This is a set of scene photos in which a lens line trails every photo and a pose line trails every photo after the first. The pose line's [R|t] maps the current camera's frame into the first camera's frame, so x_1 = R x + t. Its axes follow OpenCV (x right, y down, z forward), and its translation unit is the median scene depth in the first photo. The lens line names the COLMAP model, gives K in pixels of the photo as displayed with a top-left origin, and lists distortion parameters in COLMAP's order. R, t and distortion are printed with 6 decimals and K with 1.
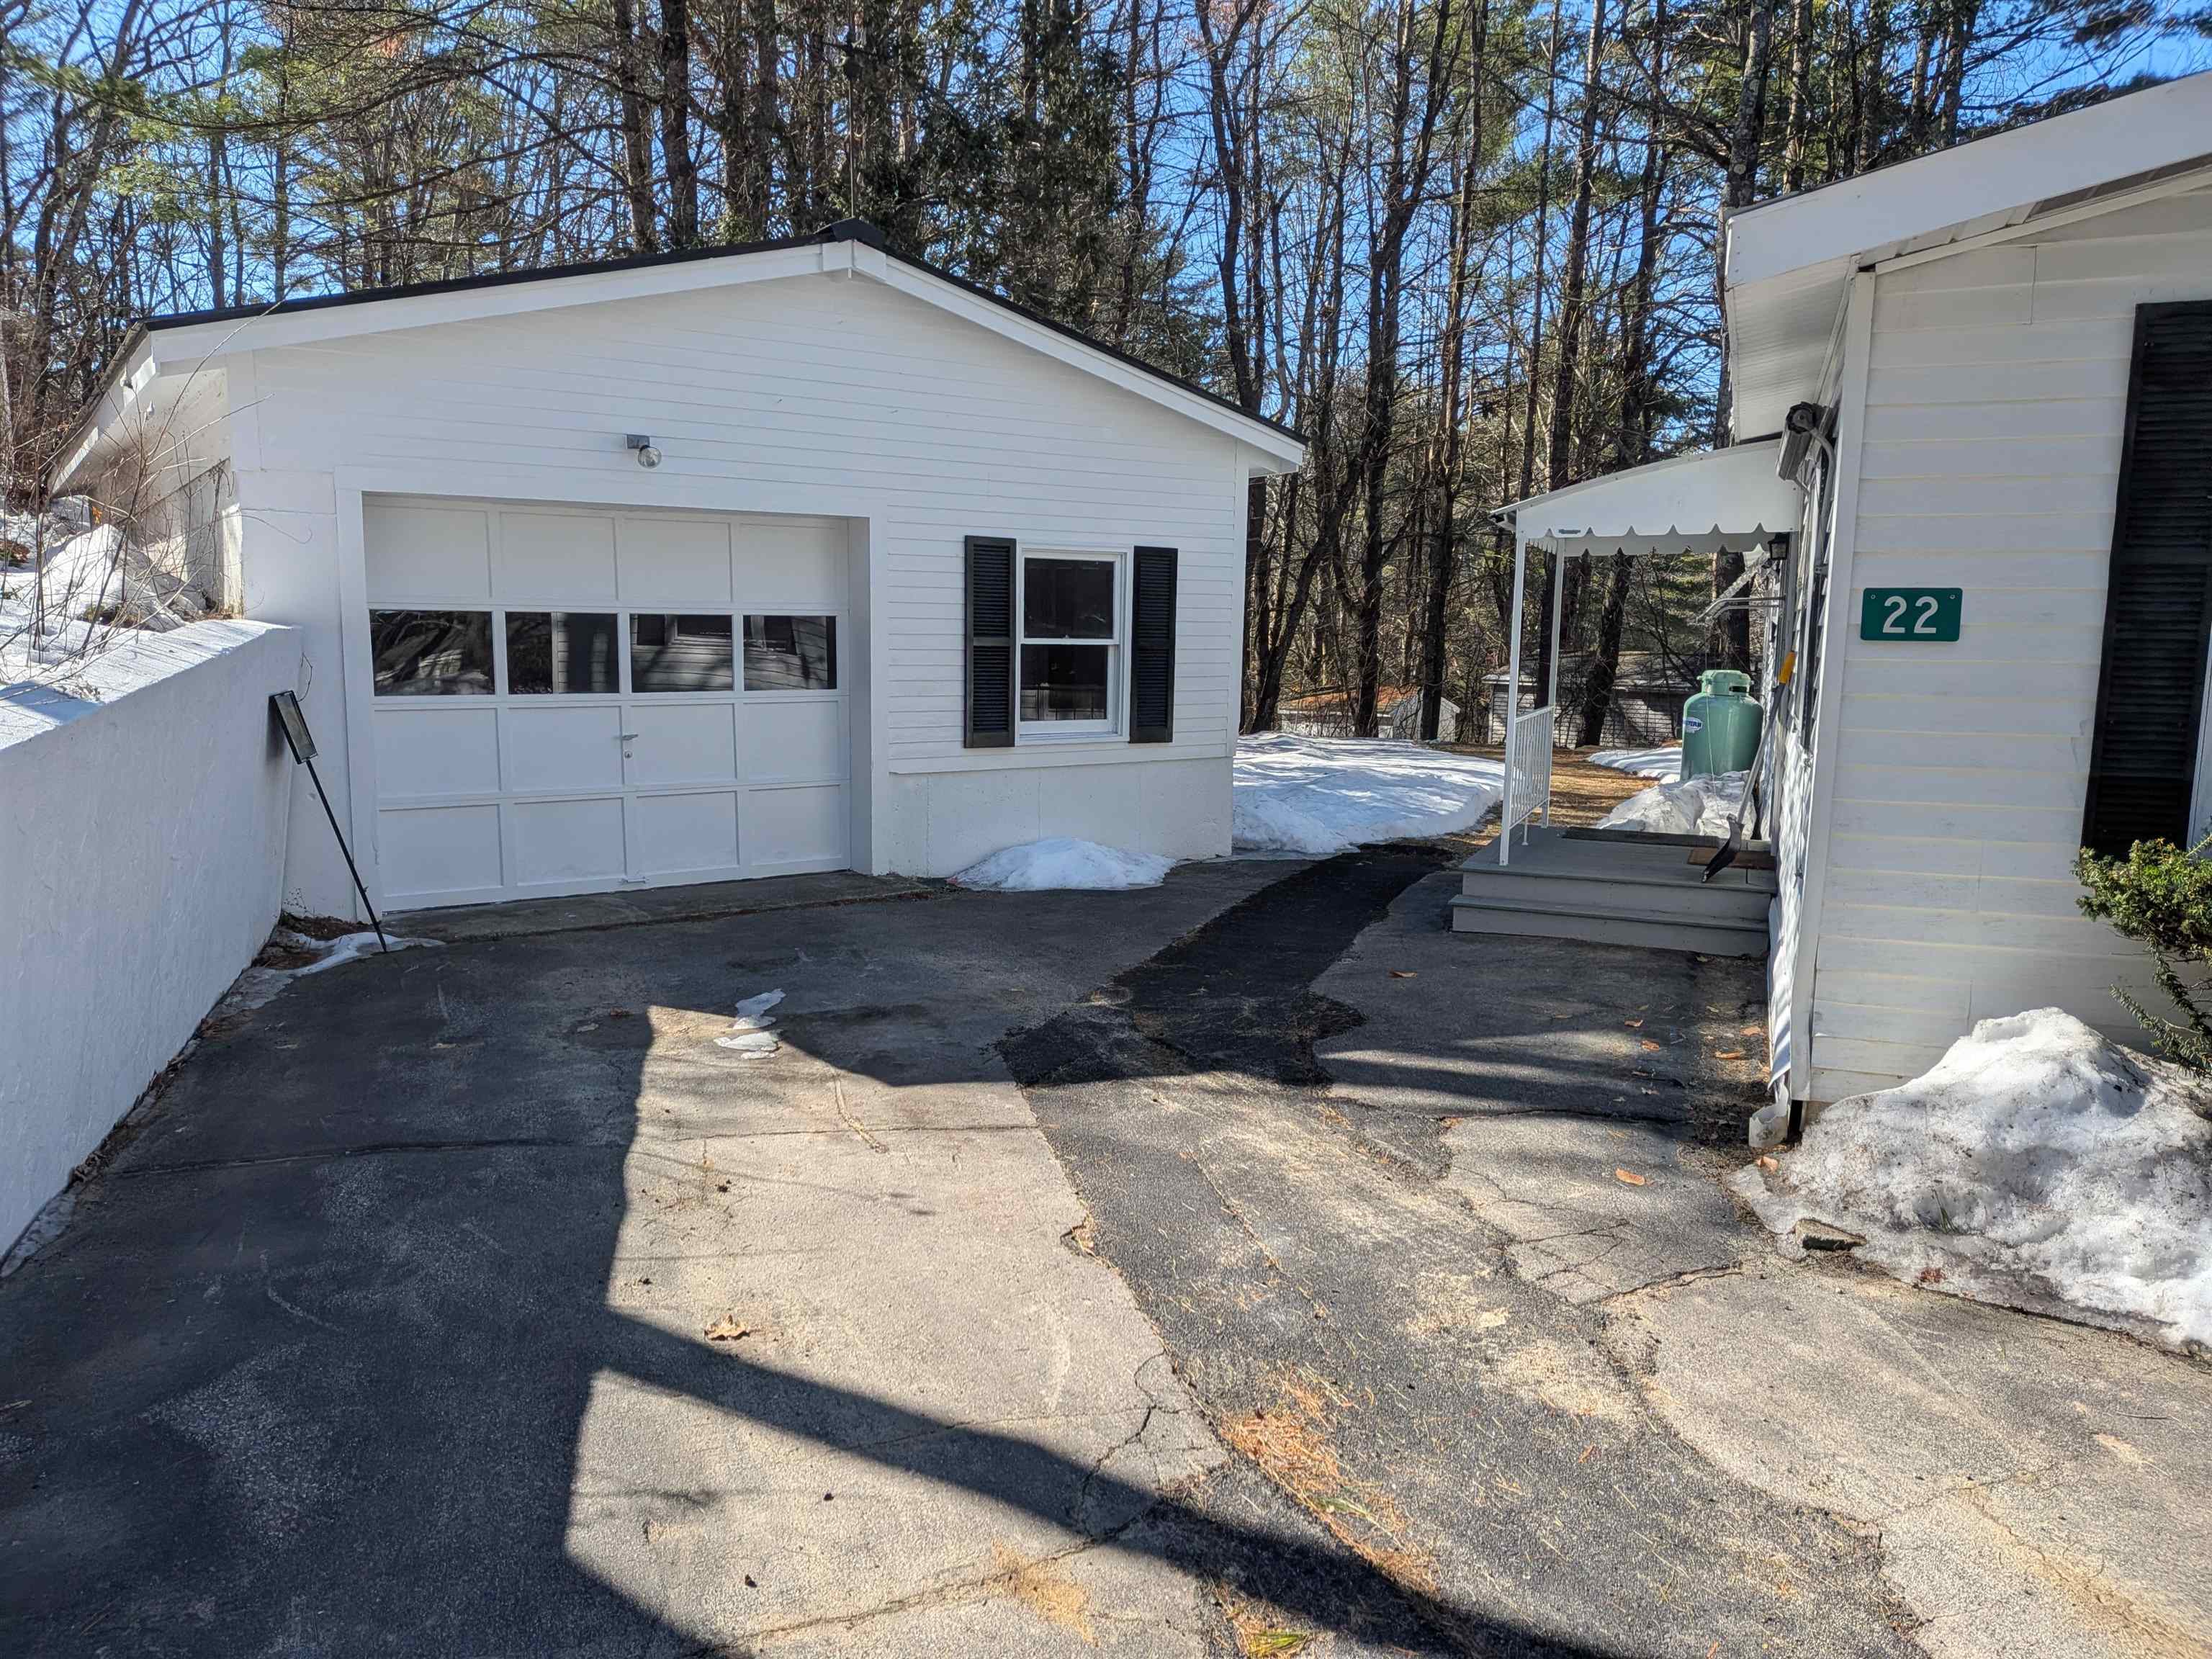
lens RADIAL K [[1589.8, 0, 1083.6], [0, 1589.8, 867.1], [0, 0, 1]] dist [0.004928, -0.016409]
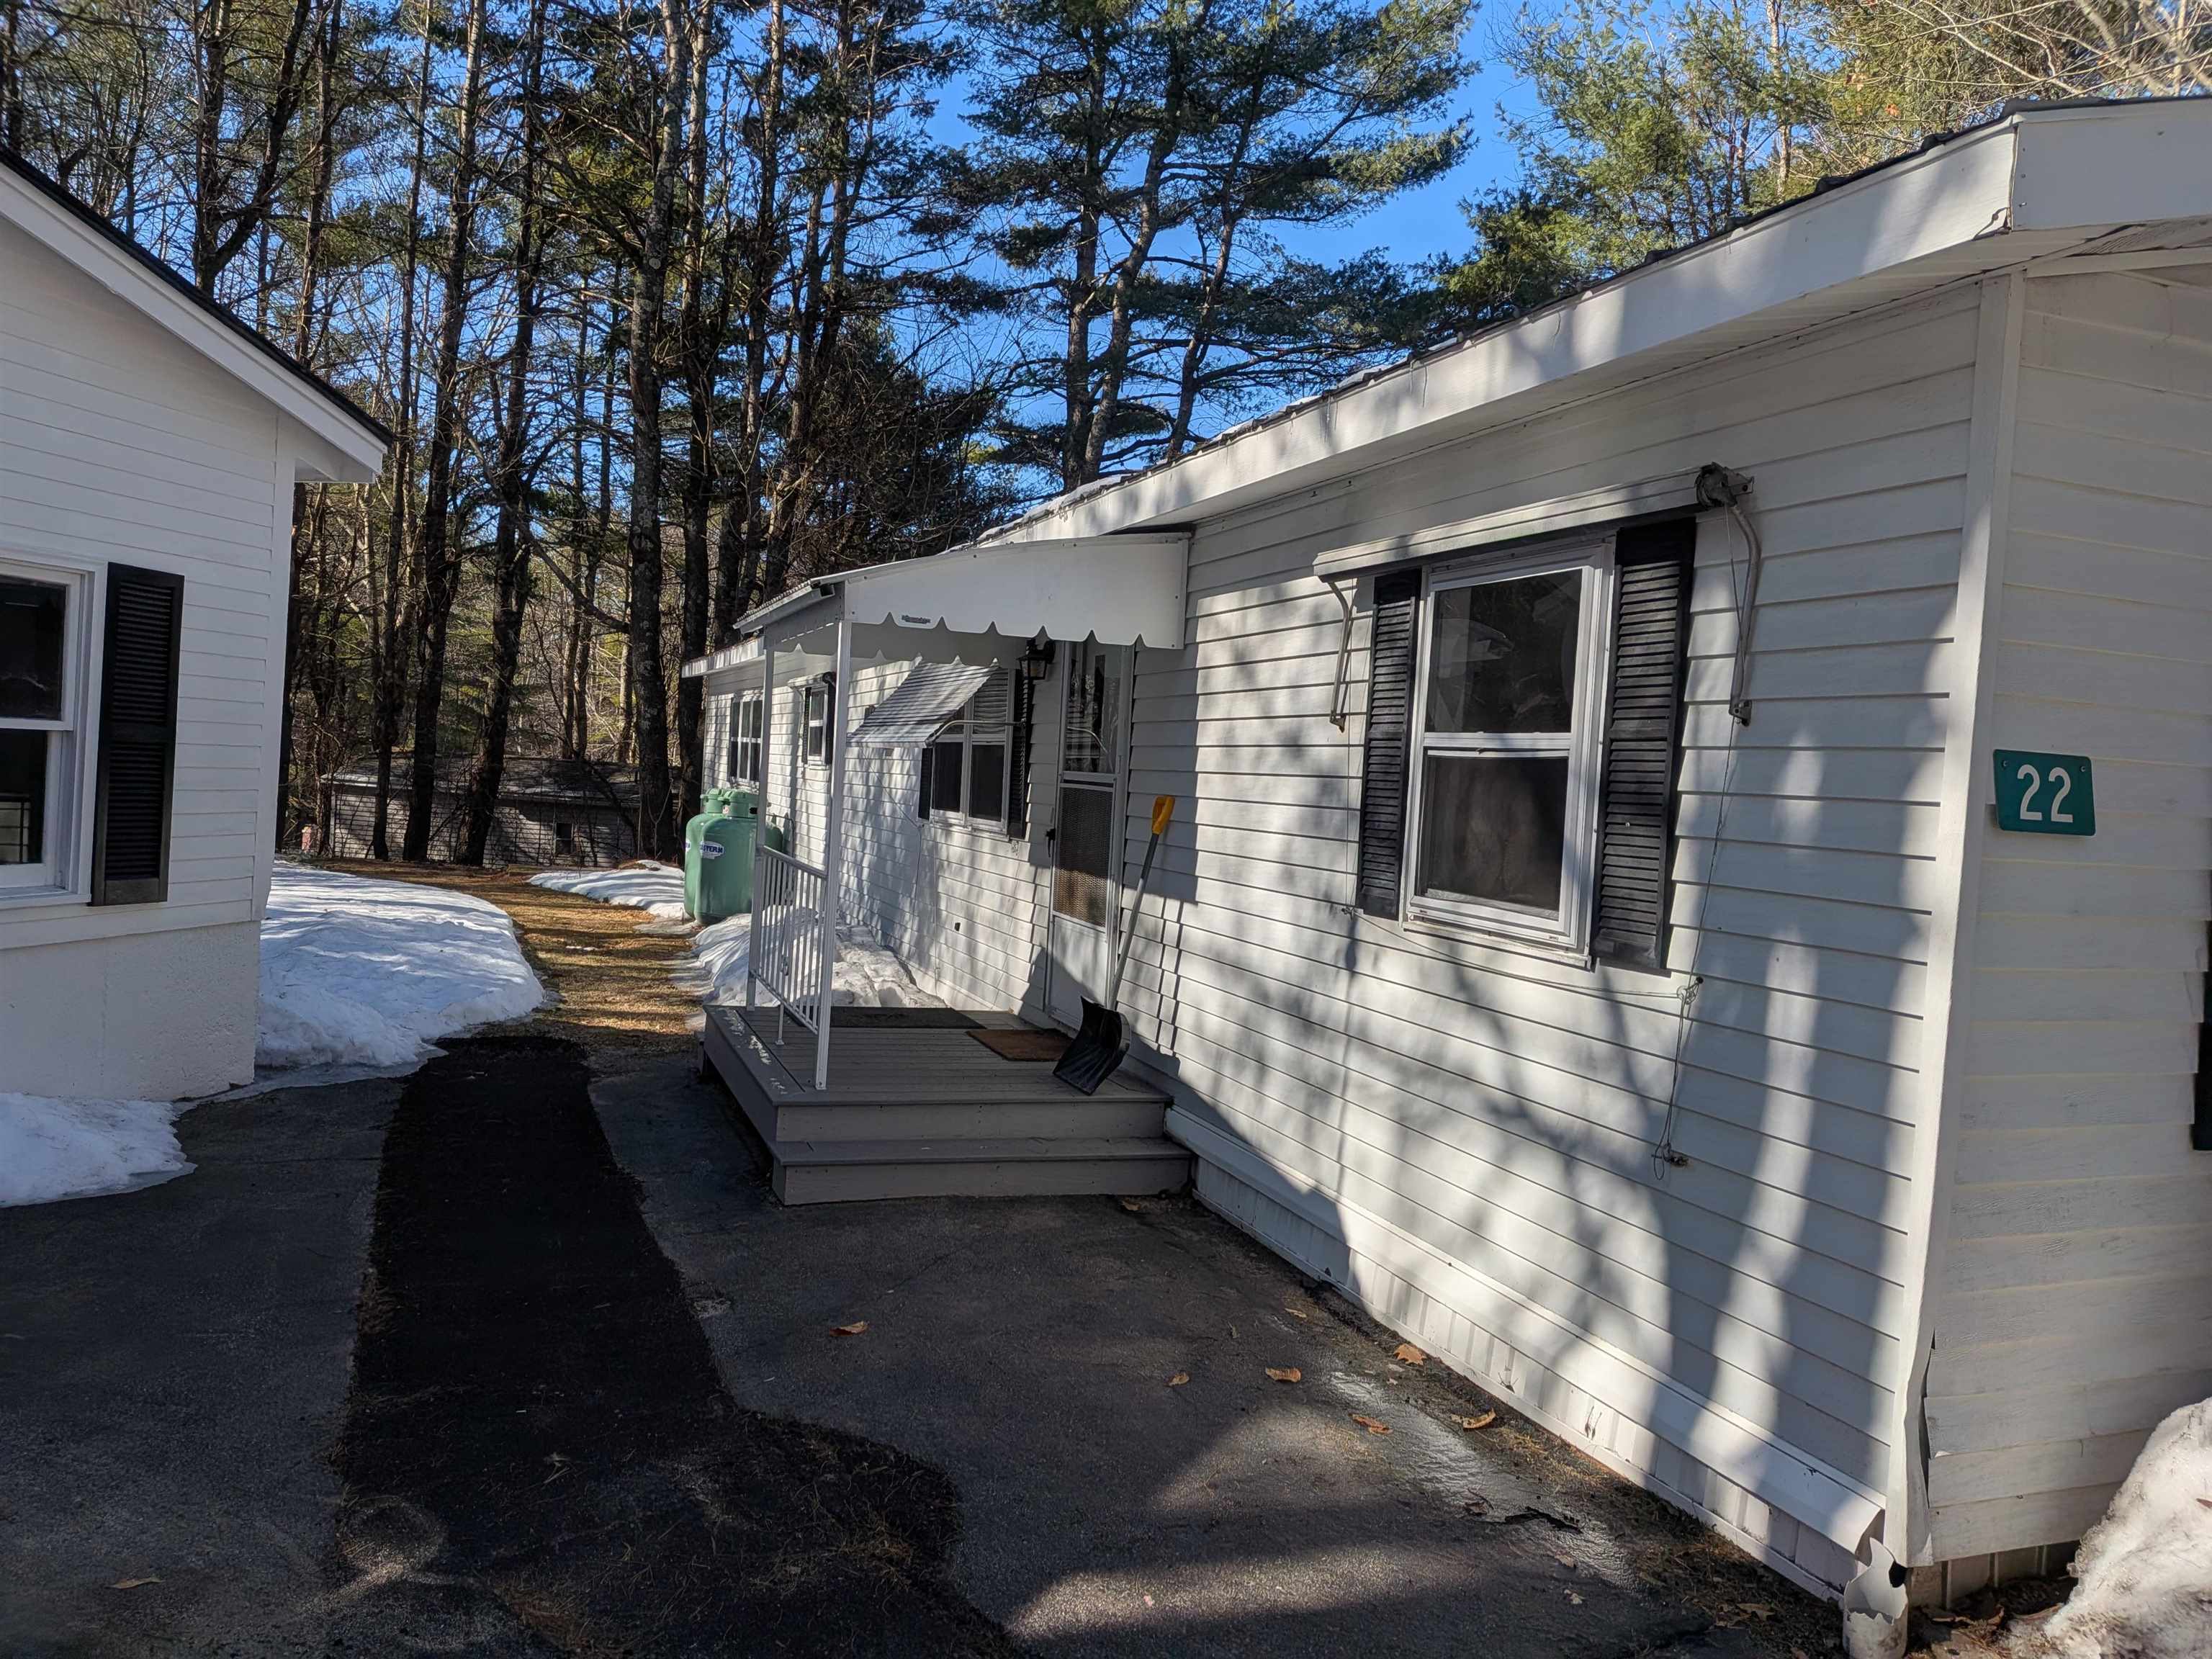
lens RADIAL K [[1589.8, 0, 1101.7], [0, 1589.8, 826.9], [0, 0, 1]] dist [0.004928, -0.016409]
pose [[0.730189, 0.015744, 0.683064, -0.107028], [0.043998, 0.996576, -0.070004, -0.057392], [-0.681827, 0.081170, 0.726996, 0.390348]]
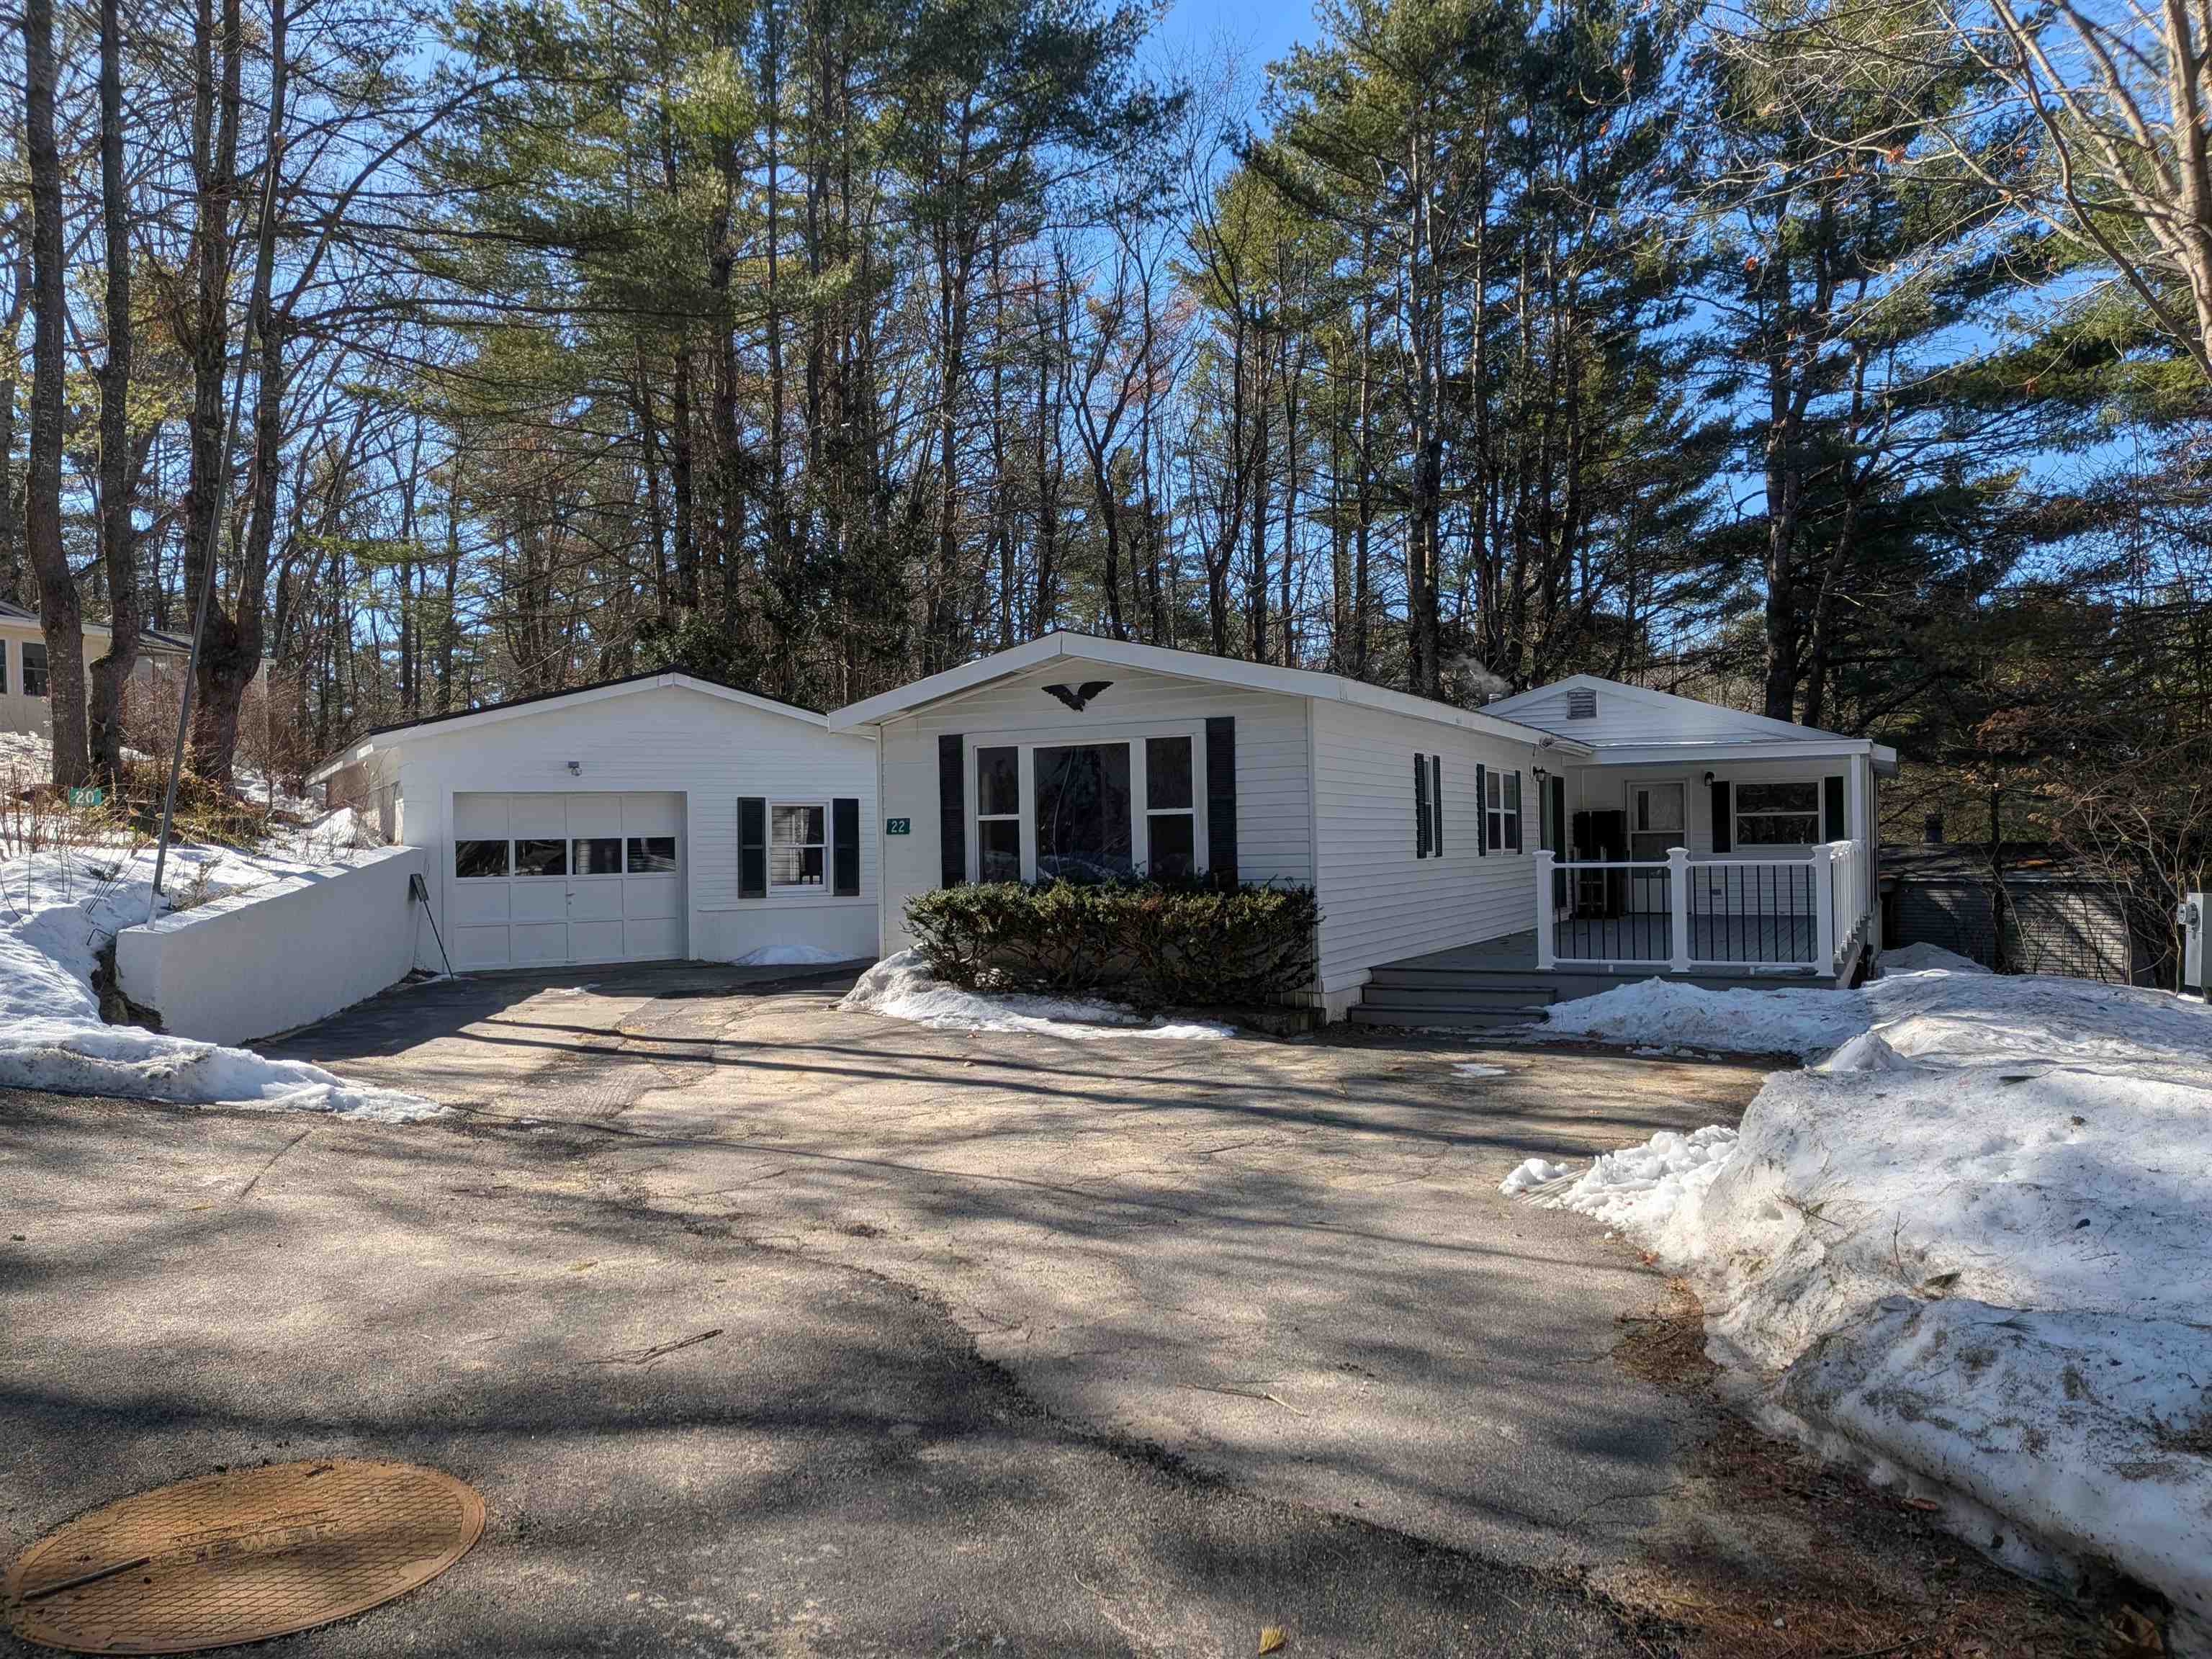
lens RADIAL K [[1589.8, 0, 1102.4], [0, 1589.8, 843.6], [0, 0, 1]] dist [0.004928, -0.016409]
pose [[0.996711, -0.029124, -0.075620, 0.581499], [0.017515, 0.988551, -0.149865, 0.180512], [0.079119, 0.148047, 0.985810, -1.057218]]
